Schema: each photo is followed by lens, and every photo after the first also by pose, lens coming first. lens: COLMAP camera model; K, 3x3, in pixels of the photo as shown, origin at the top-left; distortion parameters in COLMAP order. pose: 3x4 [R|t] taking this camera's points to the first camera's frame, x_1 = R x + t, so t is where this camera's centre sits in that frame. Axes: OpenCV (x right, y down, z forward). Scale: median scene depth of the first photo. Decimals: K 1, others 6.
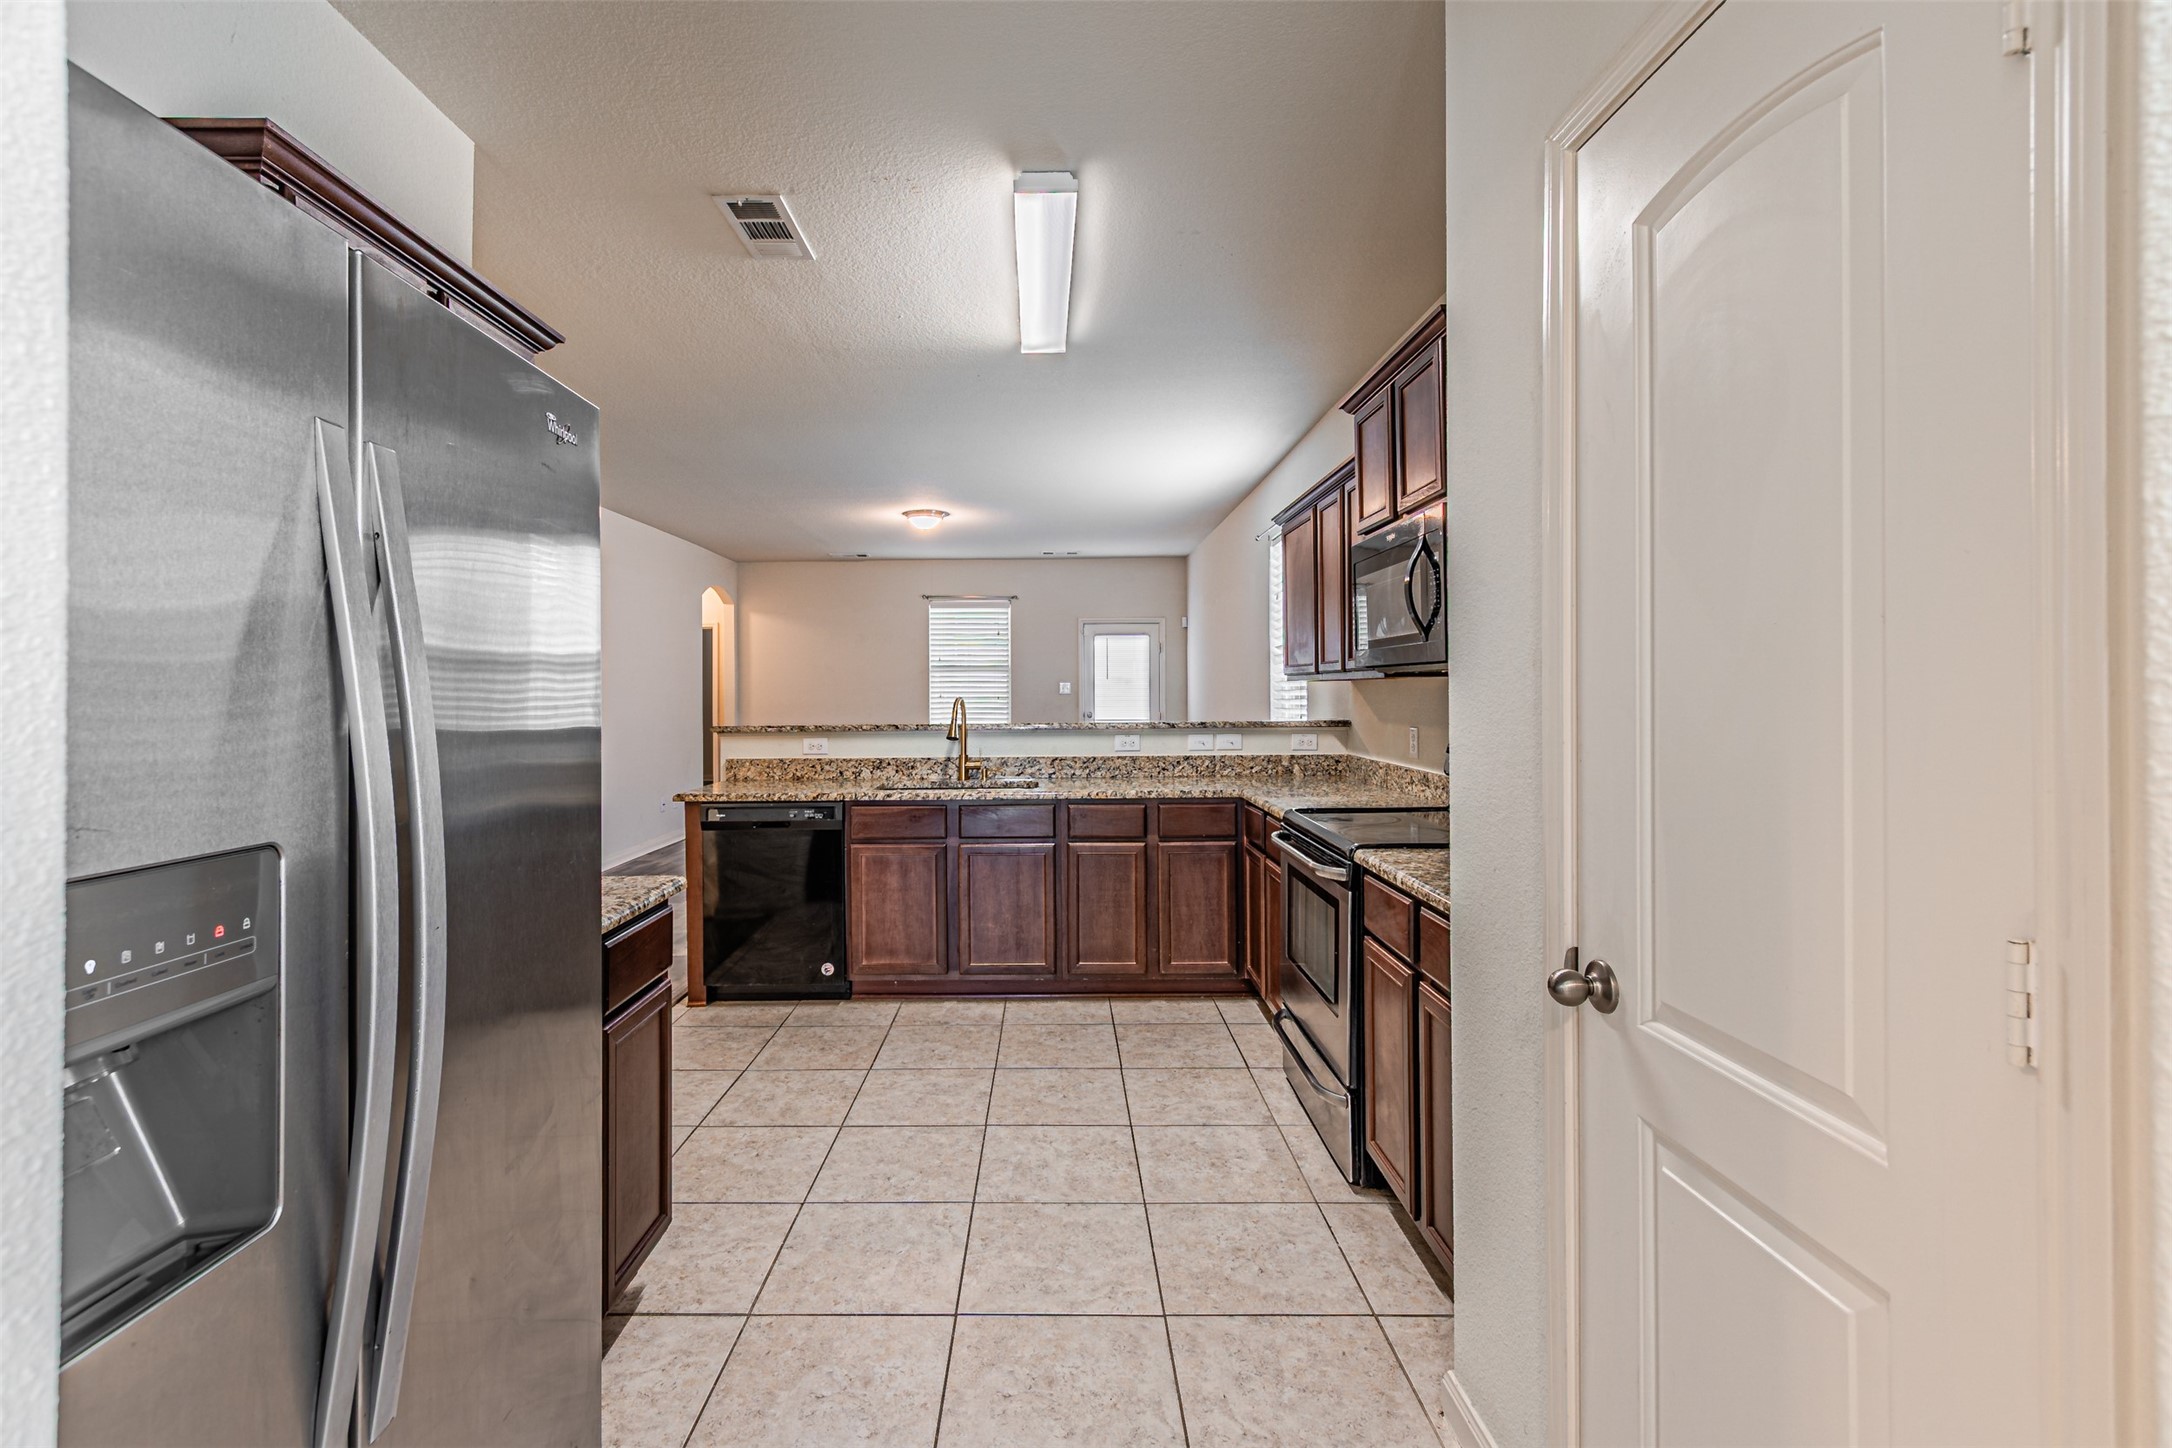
lens RADIAL K [[952.4, 0, 1029.0], [0, 952.4, 697.2], [0, 0, 1]] dist [0.009372, -0.002771]
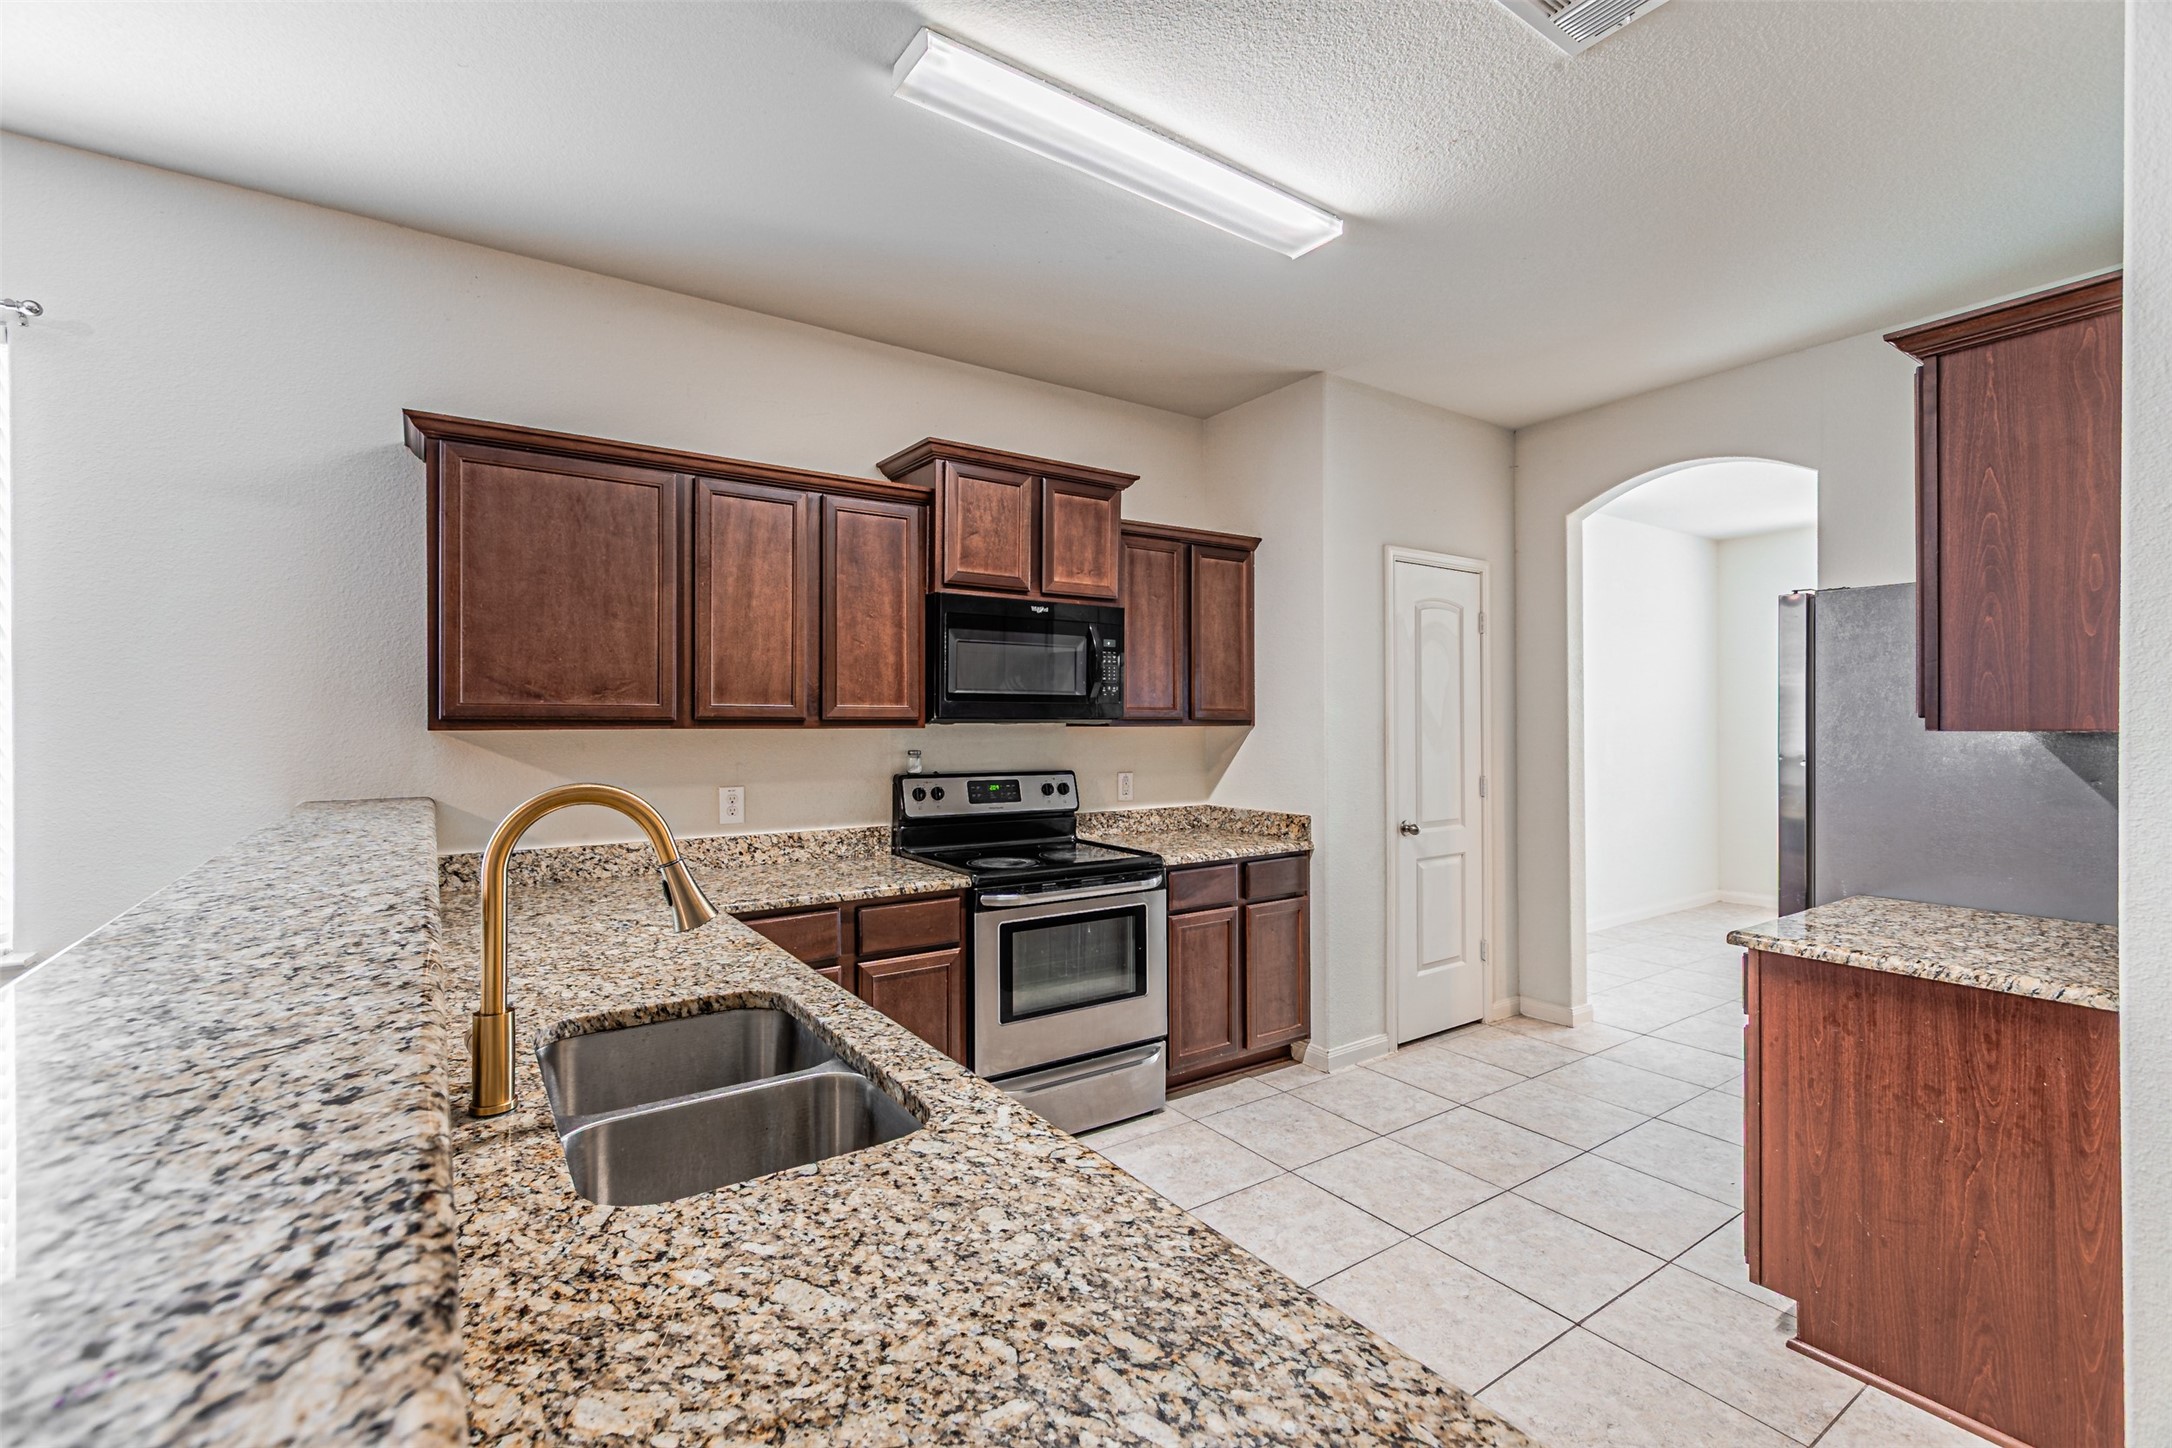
lens RADIAL K [[952.4, 0, 1078.5], [0, 952.4, 724.1], [0, 0, 1]] dist [0.009372, -0.002771]
pose [[-0.582145, 0.009675, 0.813028, -0.423056], [0.010454, 0.999936, -0.004414, -0.017724], [-0.813018, 0.005929, -0.582208, 1.146565]]
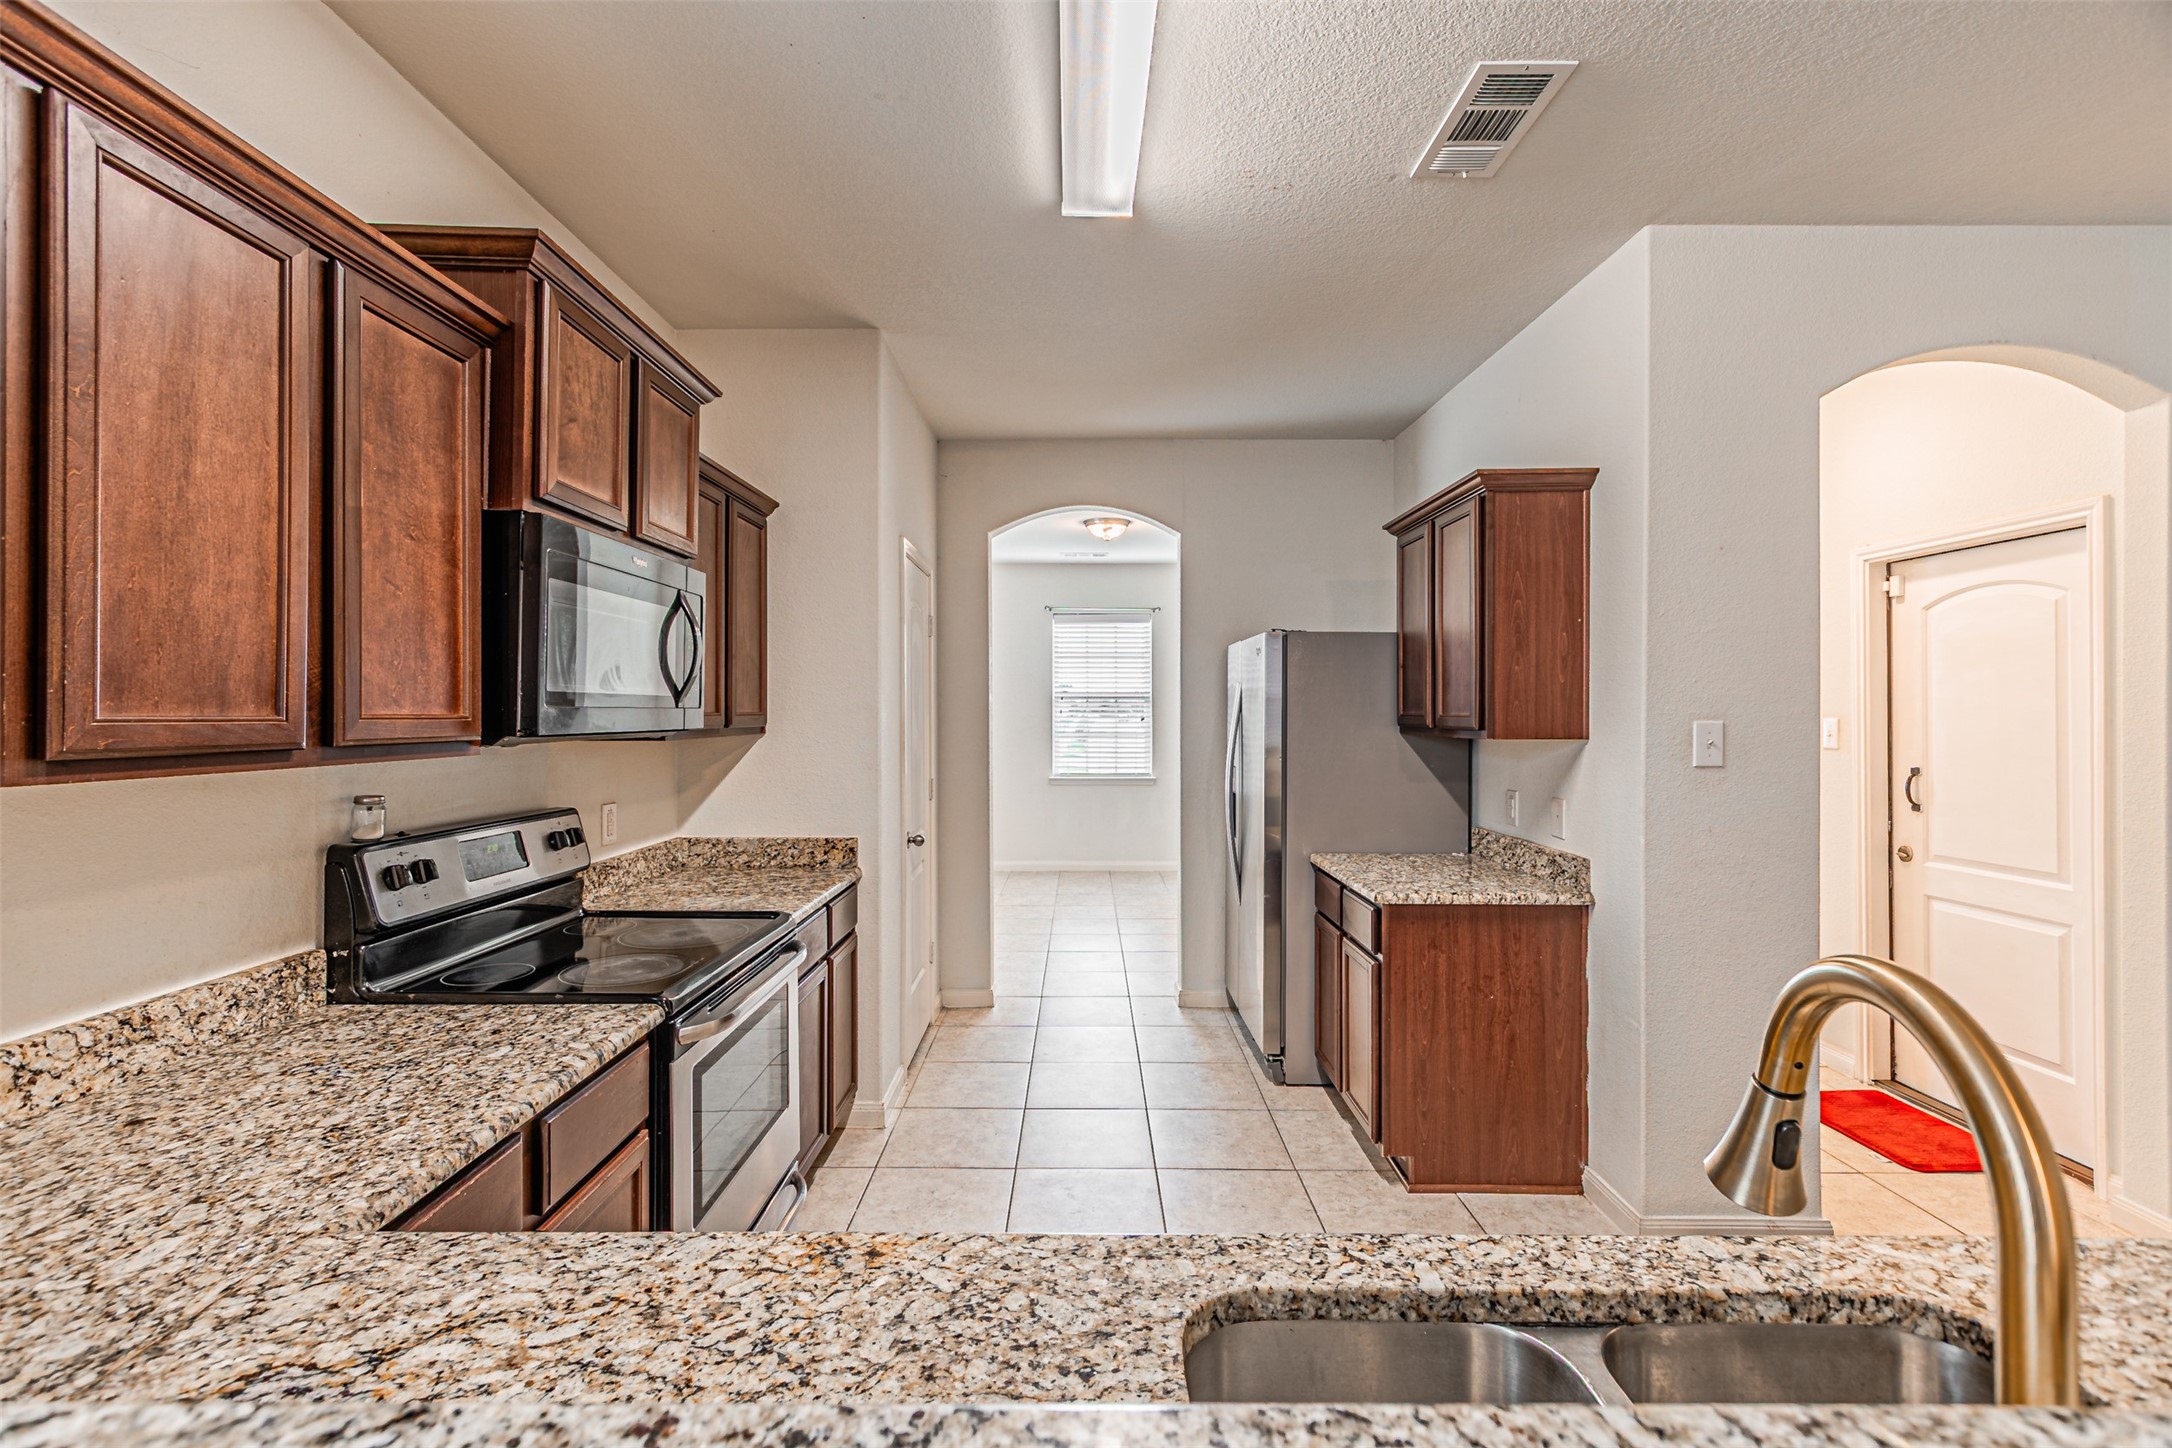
lens RADIAL K [[952.4, 0, 1090.5], [0, 952.4, 711.5], [0, 0, 1]] dist [0.009372, -0.002771]
pose [[-0.999586, 0.008016, -0.027638, 0.026795], [0.007874, 0.999955, 0.005238, -0.038564], [0.027679, 0.005019, -0.999604, 1.228771]]
